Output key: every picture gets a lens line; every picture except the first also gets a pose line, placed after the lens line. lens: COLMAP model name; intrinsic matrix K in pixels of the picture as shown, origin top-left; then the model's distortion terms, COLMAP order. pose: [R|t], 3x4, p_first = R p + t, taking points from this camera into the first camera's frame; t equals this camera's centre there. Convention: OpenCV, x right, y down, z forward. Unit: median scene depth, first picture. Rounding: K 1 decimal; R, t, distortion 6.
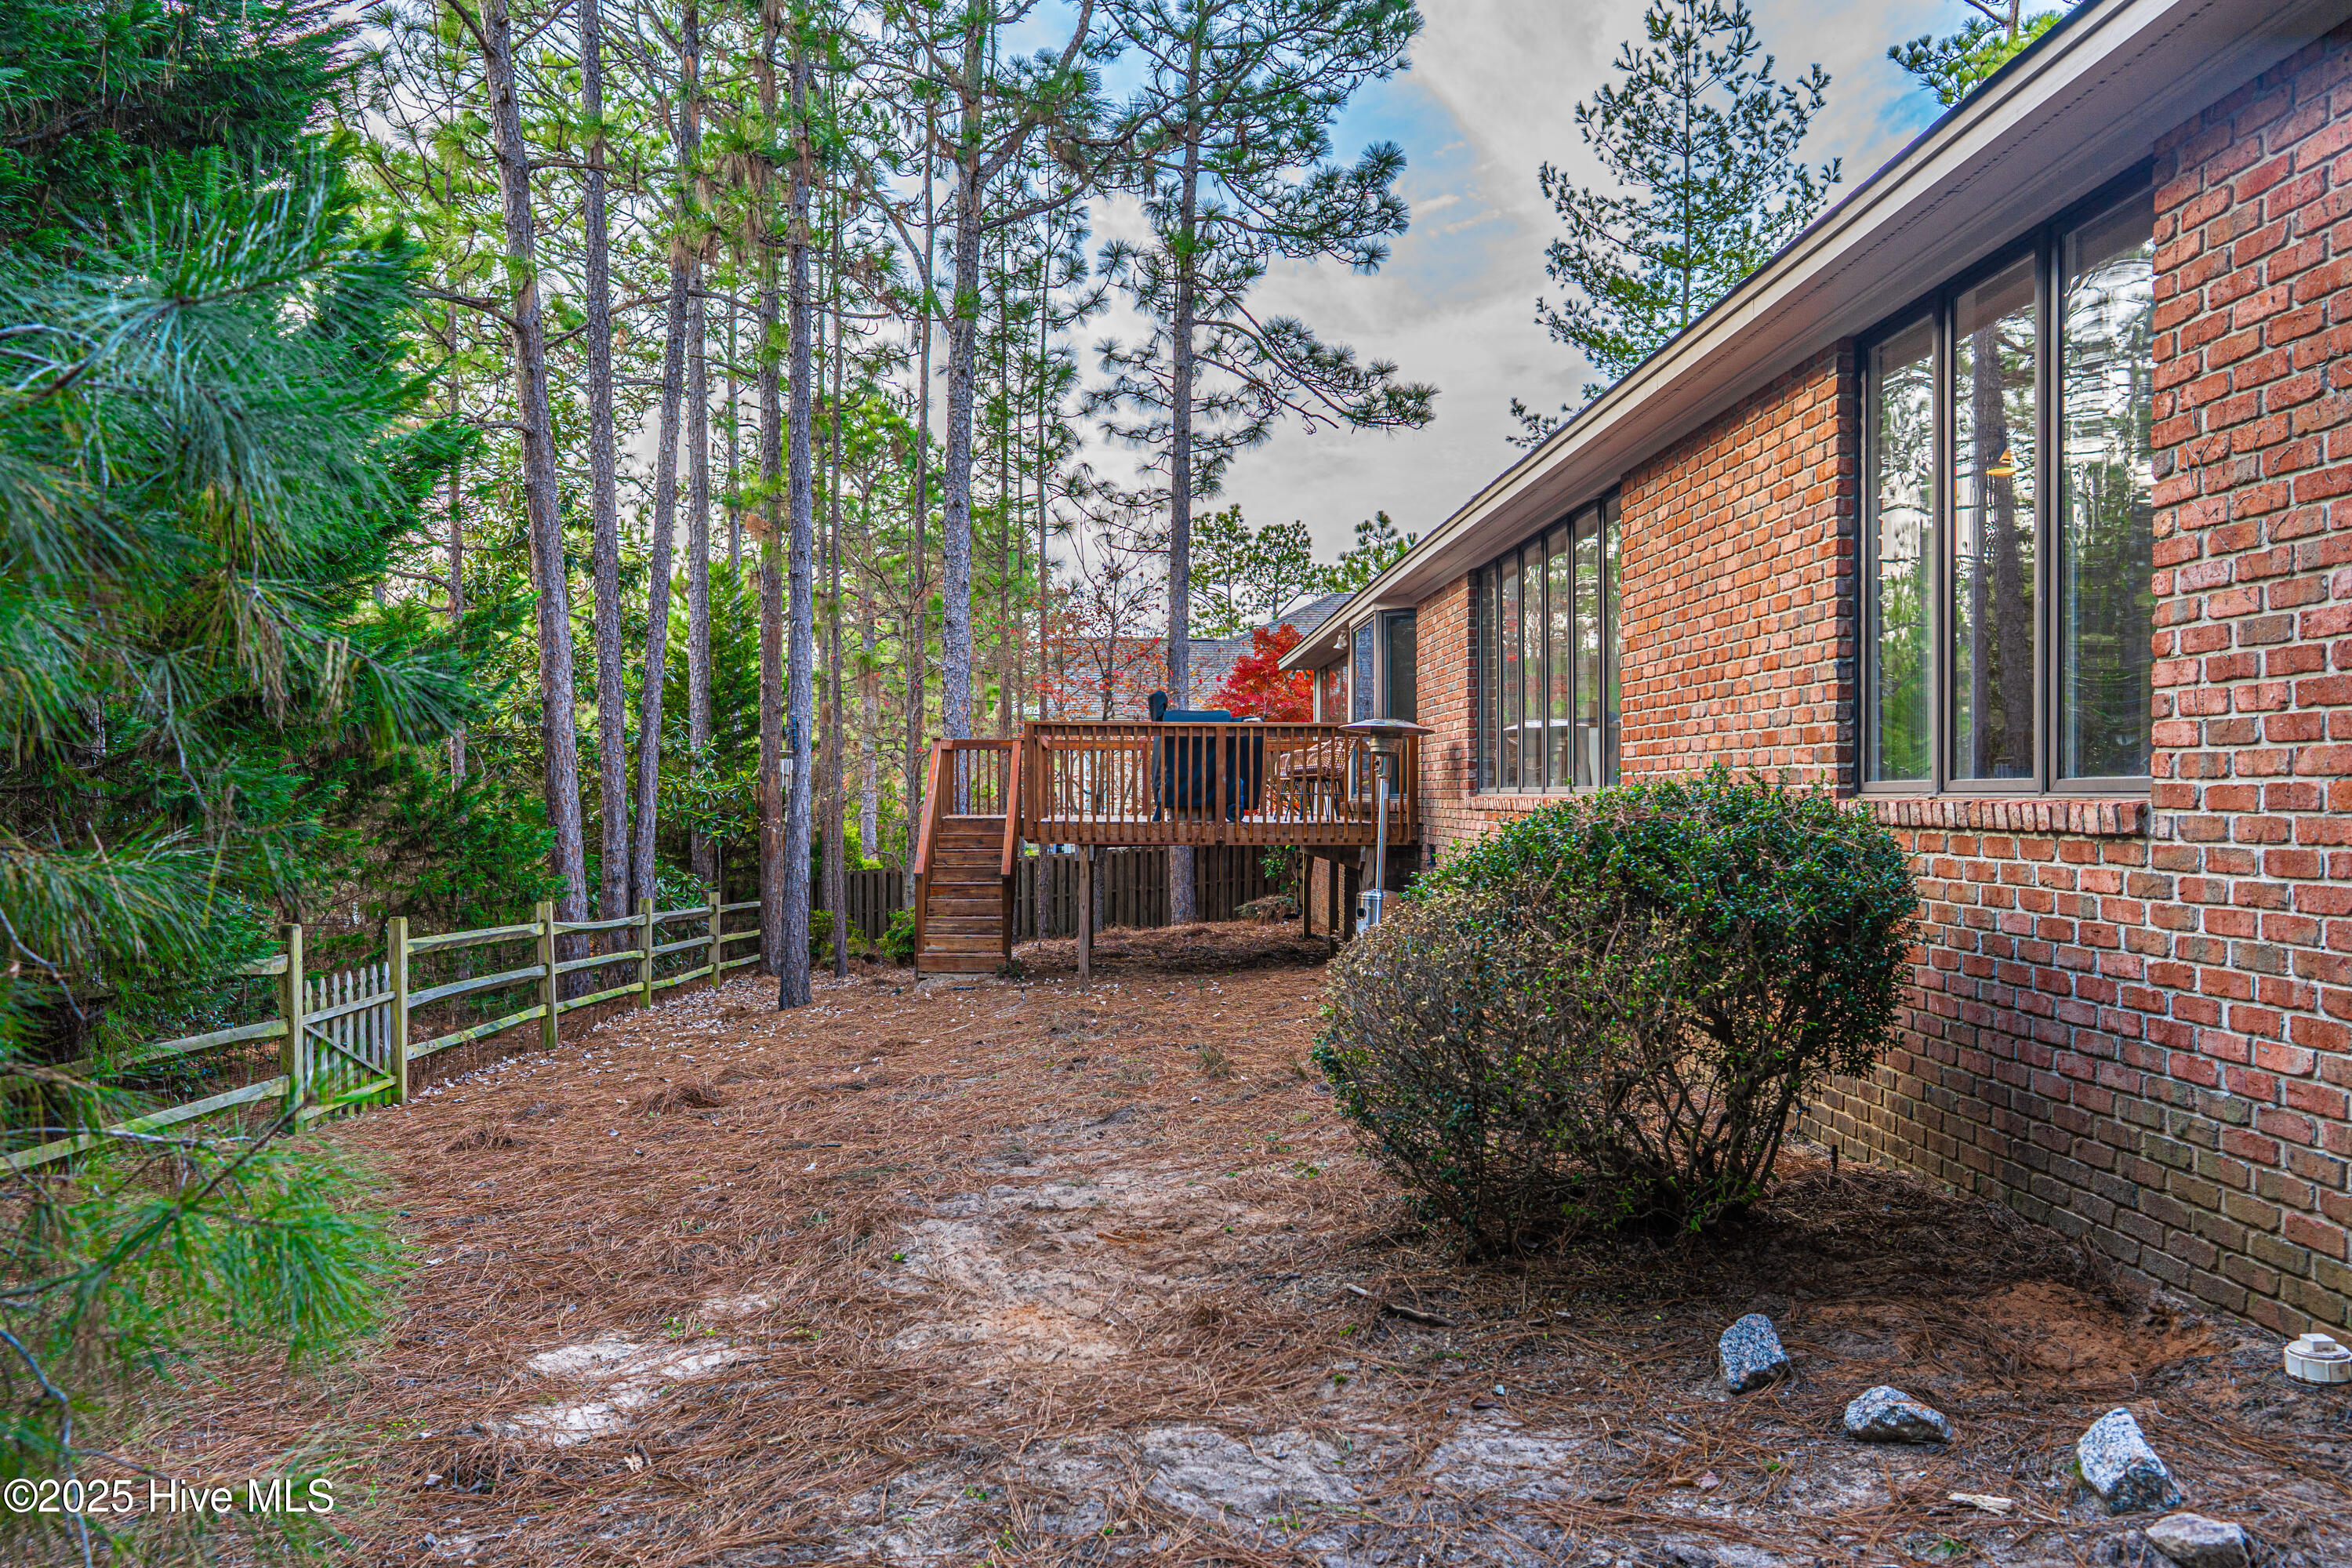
lens RADIAL K [[1576.3, 0, 1176.0], [0, 1576.3, 784.0], [0, 0, 1]] dist [-0.006671, -0.000749]
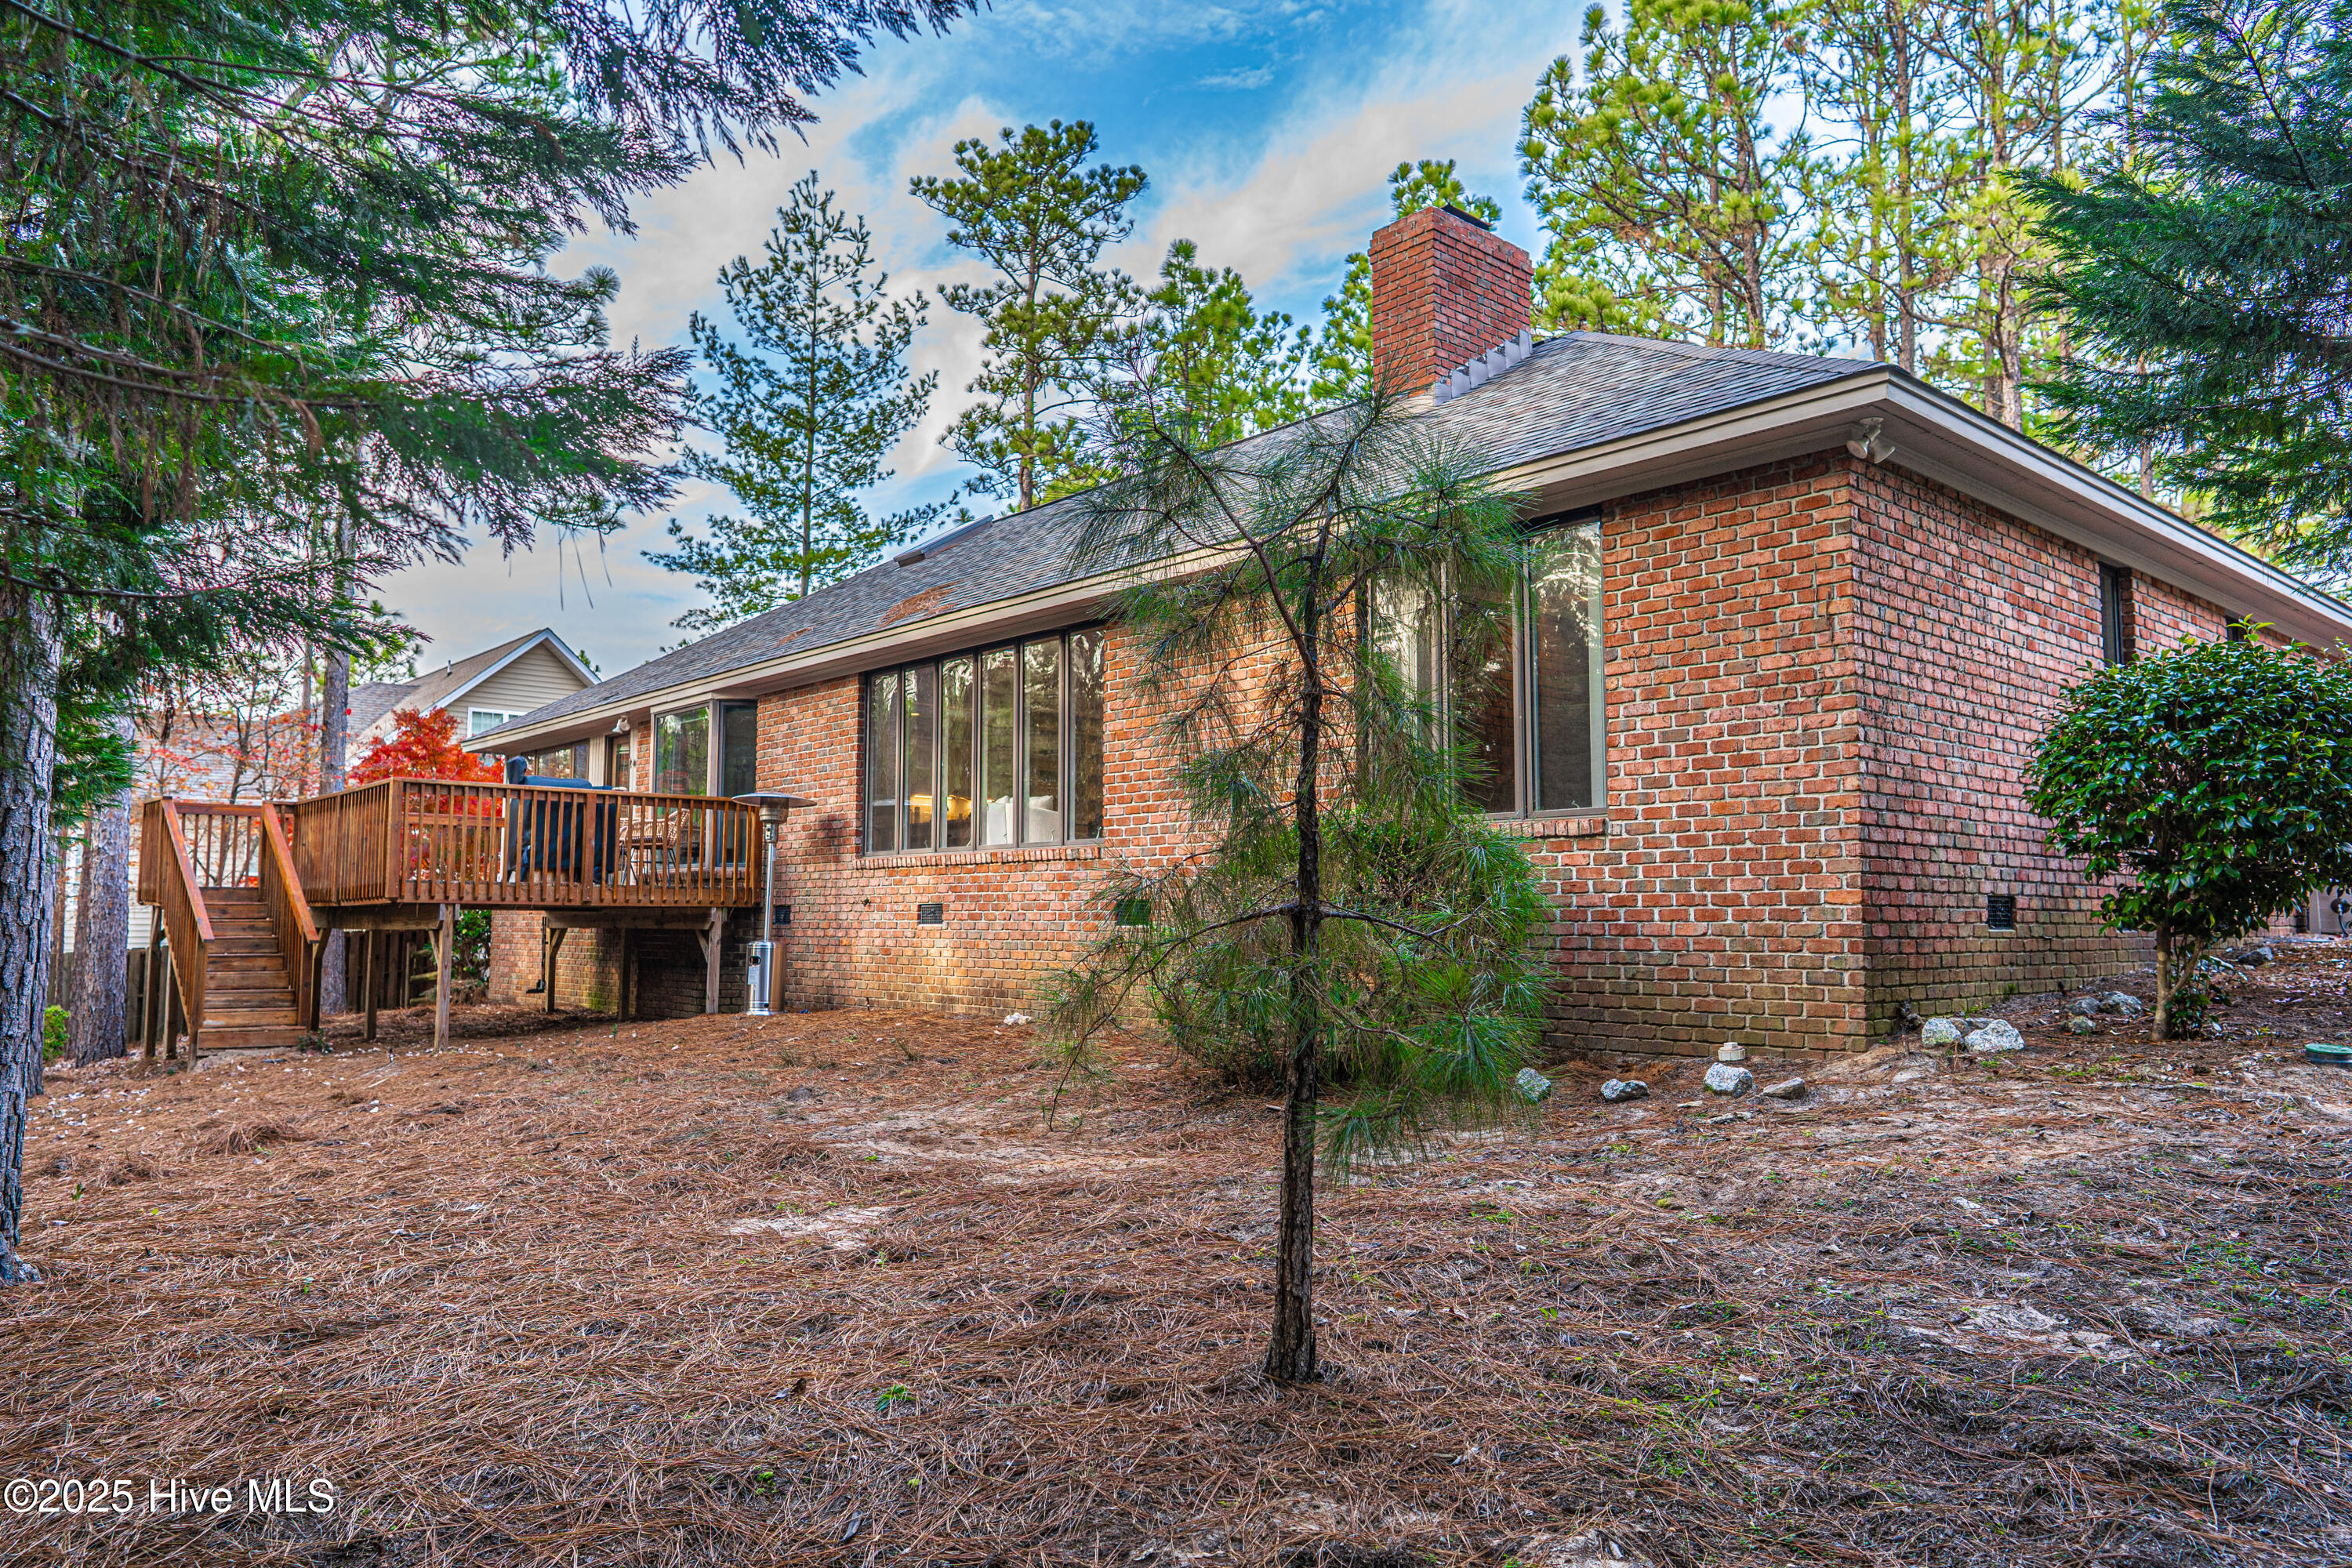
lens RADIAL K [[1576.3, 0, 1176.0], [0, 1576.3, 784.0], [0, 0, 1]] dist [-0.006671, -0.000749]
pose [[0.763313, 0.057167, 0.643495, -0.353783], [-0.004235, 0.996498, -0.083505, 0.044271], [-0.646015, 0.061015, 0.760882, -0.061913]]
